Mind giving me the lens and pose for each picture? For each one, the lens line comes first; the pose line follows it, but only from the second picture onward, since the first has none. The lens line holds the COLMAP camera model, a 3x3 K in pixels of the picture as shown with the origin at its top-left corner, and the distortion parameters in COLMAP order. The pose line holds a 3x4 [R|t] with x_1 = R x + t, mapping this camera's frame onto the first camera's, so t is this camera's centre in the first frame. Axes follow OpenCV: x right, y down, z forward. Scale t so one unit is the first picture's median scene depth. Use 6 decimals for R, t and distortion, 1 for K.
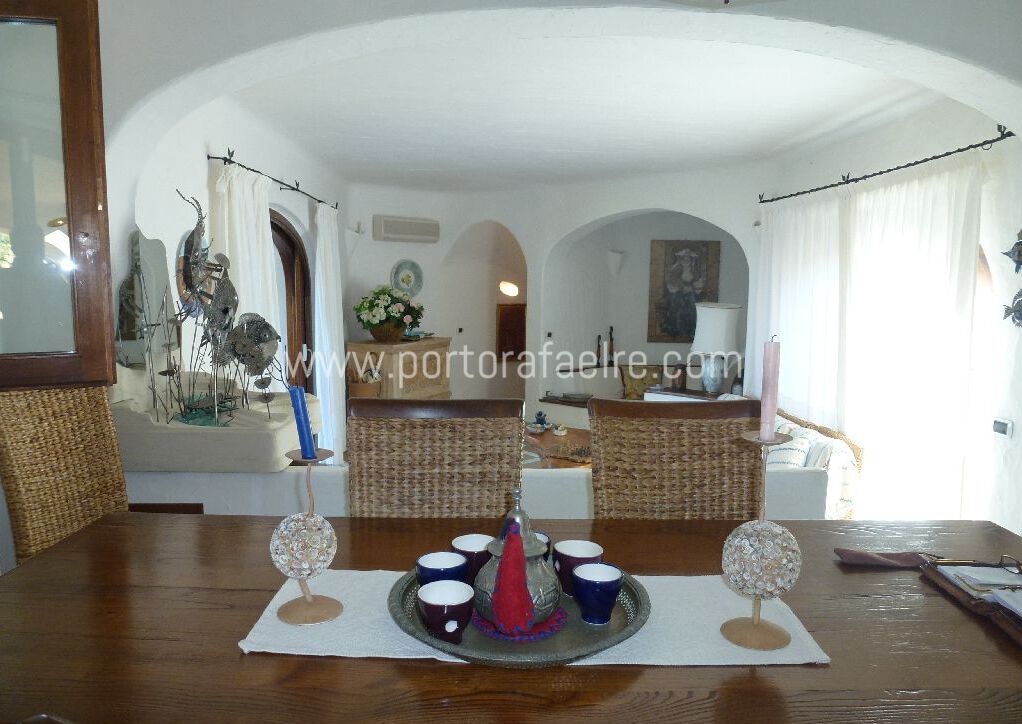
lens RADIAL K [[733.7, 0, 513.6], [0, 733.7, 361.5], [0, 0, 1]] dist [-0.061727, 0.023928]
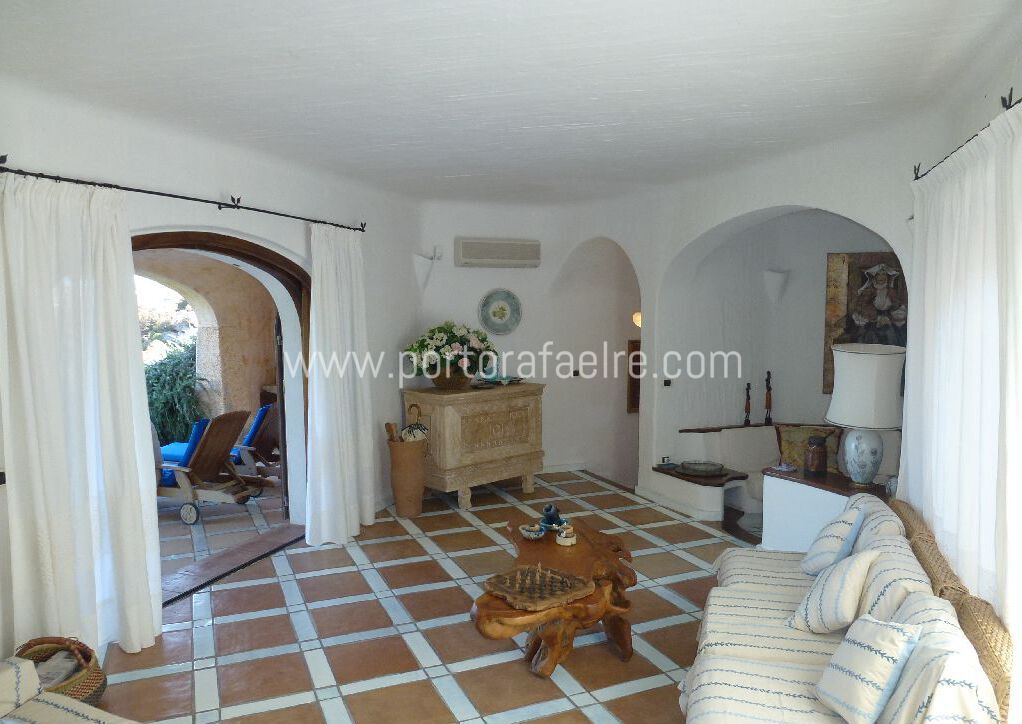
lens RADIAL K [[733.7, 0, 514.4], [0, 733.7, 370.7], [0, 0, 1]] dist [-0.061727, 0.023928]
pose [[0.930857, 0.014147, -0.365110, 0.173871], [-0.023288, 0.999516, -0.020644, -0.029061], [0.364641, 0.027719, 0.930736, 0.231652]]
